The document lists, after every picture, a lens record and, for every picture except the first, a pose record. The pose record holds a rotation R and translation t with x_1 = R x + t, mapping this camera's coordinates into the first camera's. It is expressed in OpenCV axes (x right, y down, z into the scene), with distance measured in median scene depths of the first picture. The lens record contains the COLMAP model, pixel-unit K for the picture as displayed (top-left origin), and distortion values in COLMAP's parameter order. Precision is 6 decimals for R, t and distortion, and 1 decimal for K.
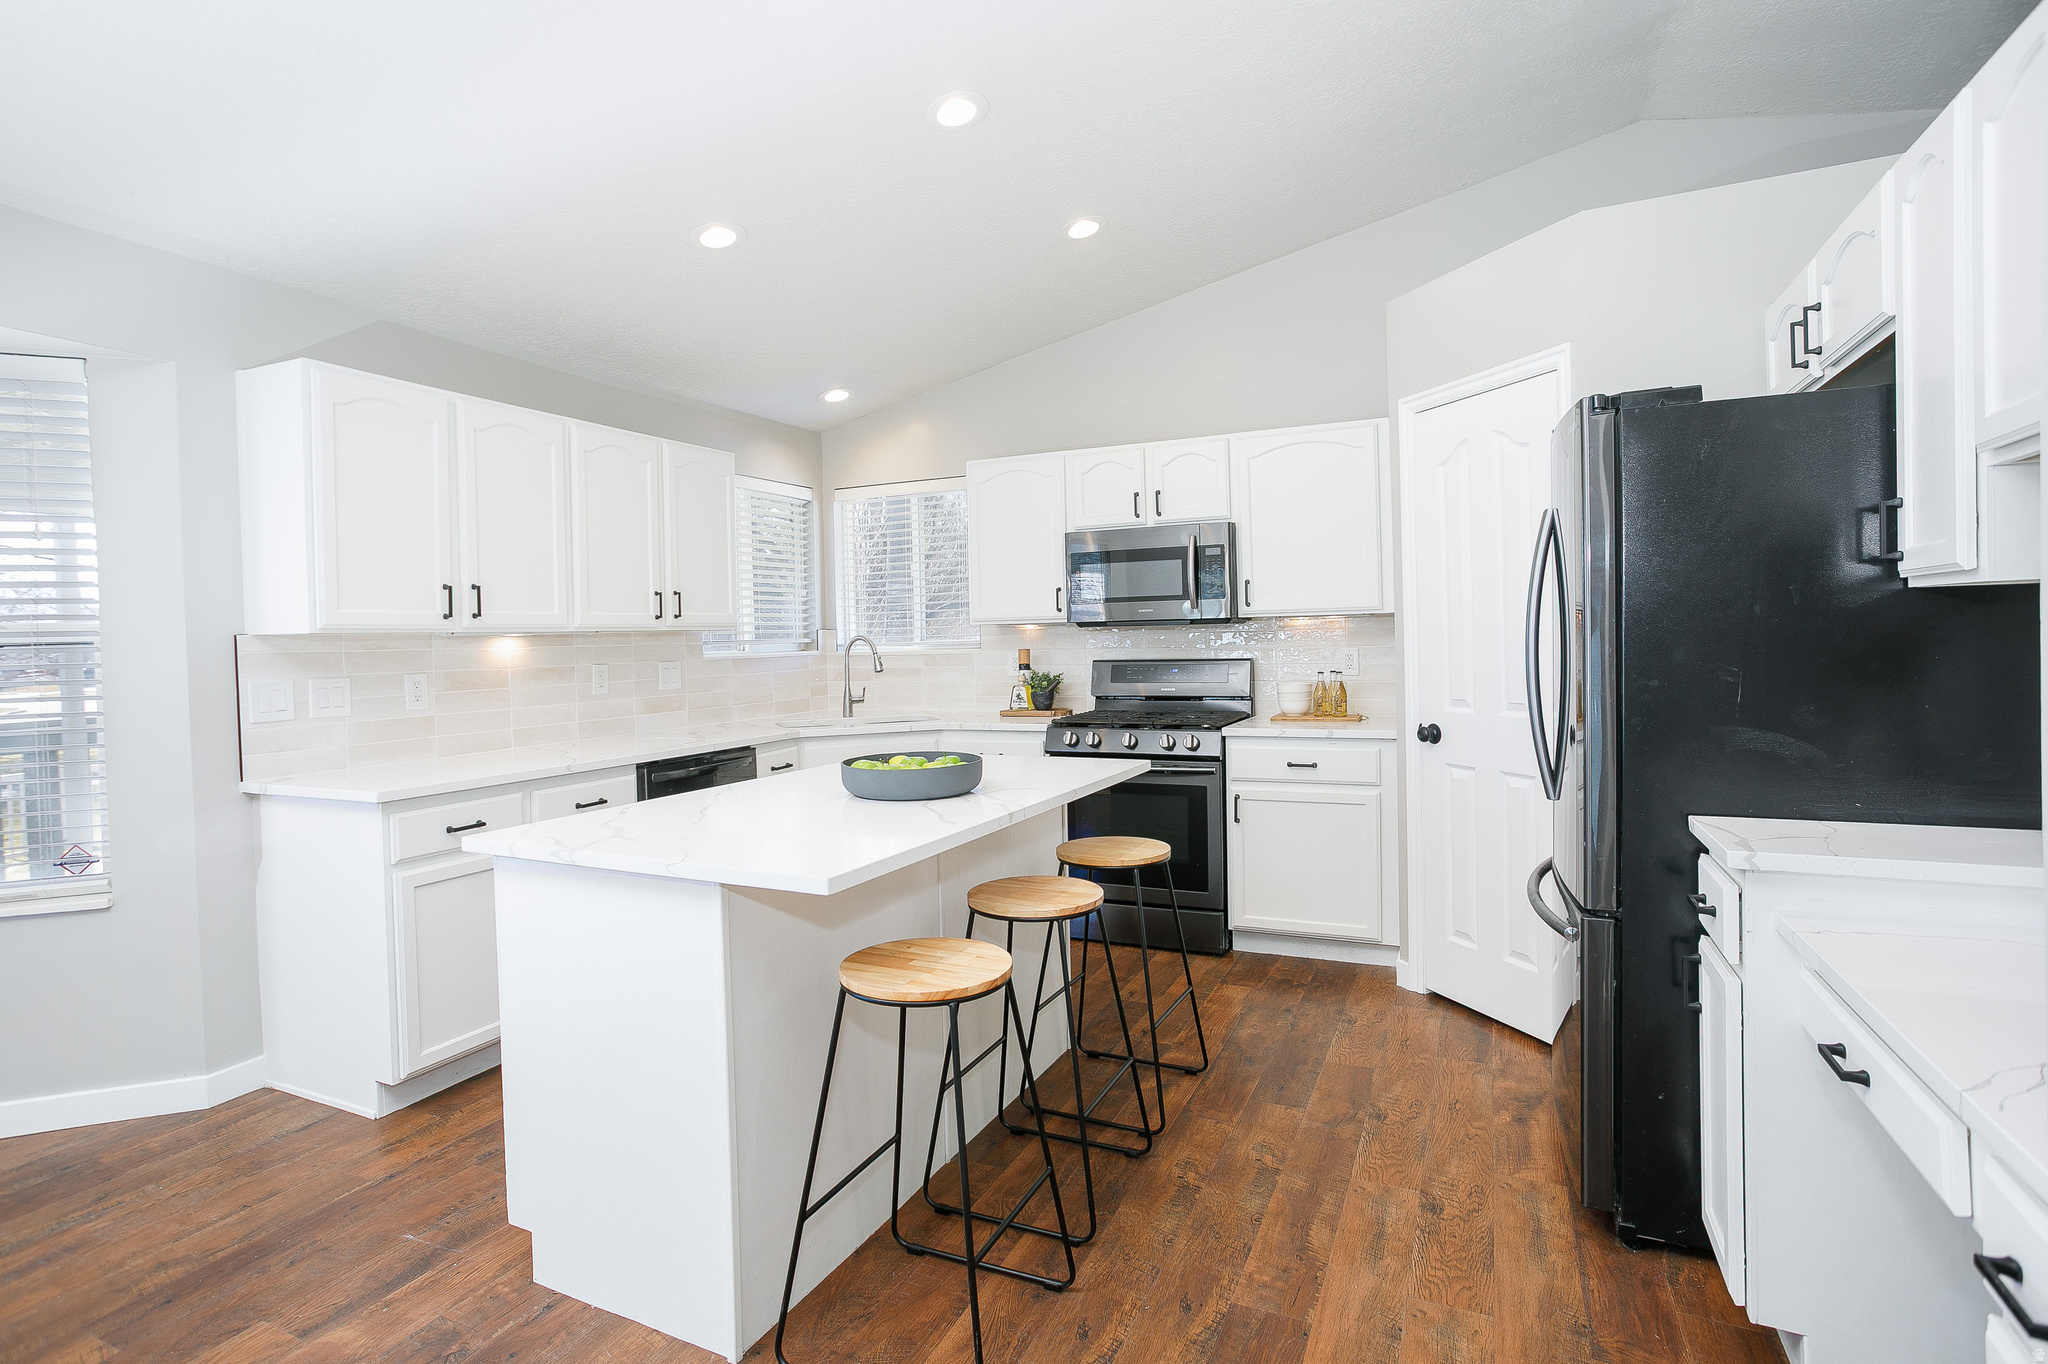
lens RADIAL K [[999.9, 0, 1017.6], [0, 999.9, 644.7], [0, 0, 1]] dist [-0.034856, 0.020663]
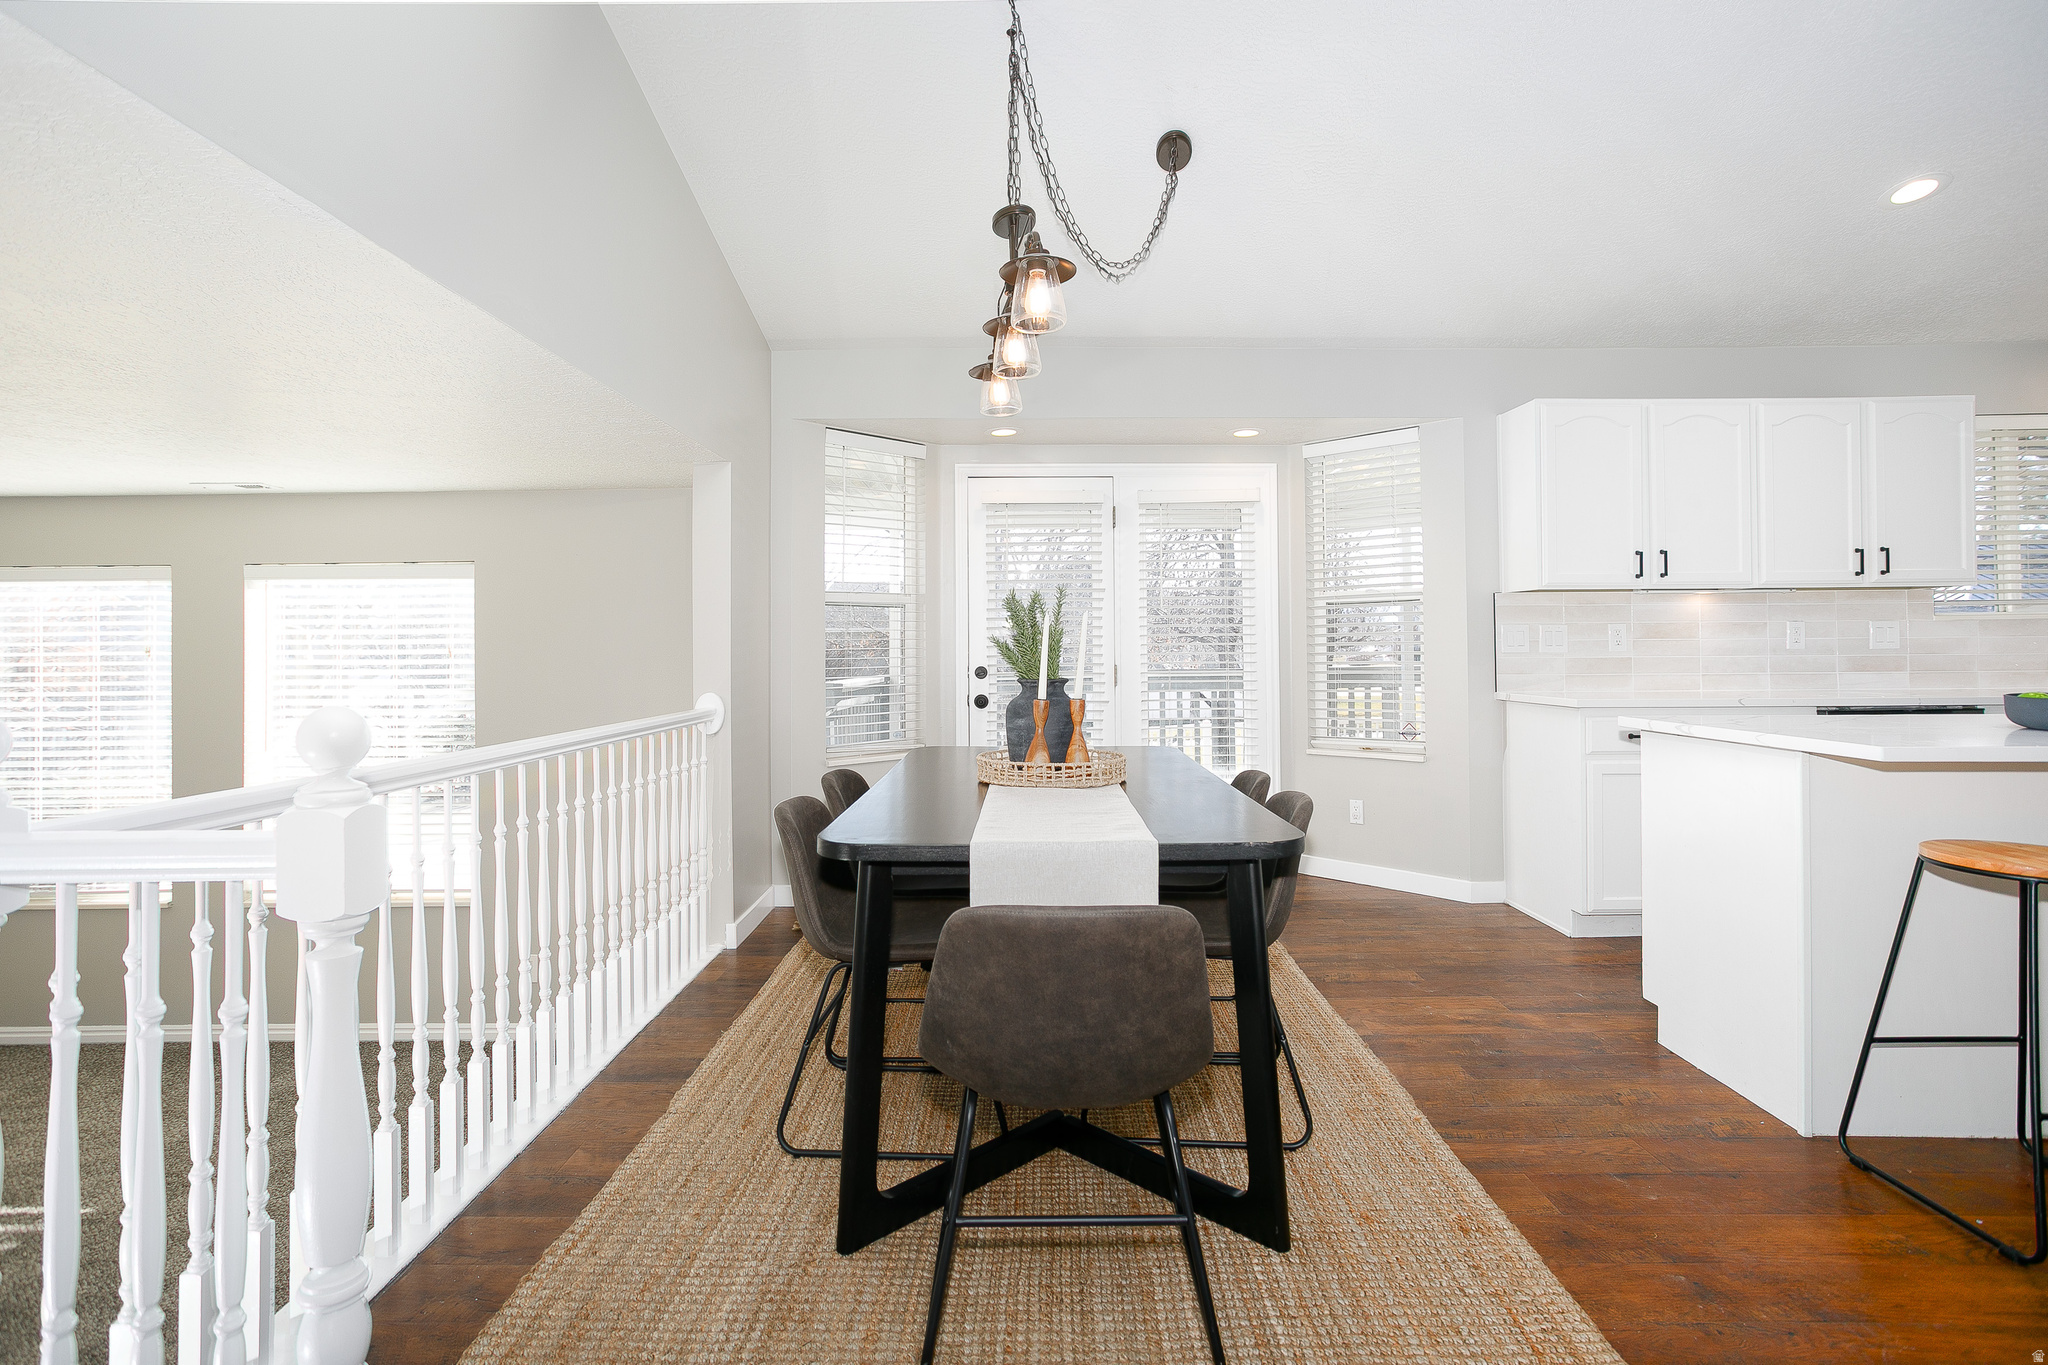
lens RADIAL K [[999.9, 0, 1017.6], [0, 999.9, 645.2], [0, 0, 1]] dist [-0.034856, 0.020663]
pose [[0.418620, 0.015780, -0.908025, 0.260301], [-0.009284, 0.999871, 0.013095, 0.053935], [0.908114, 0.002948, 0.418712, -0.271764]]
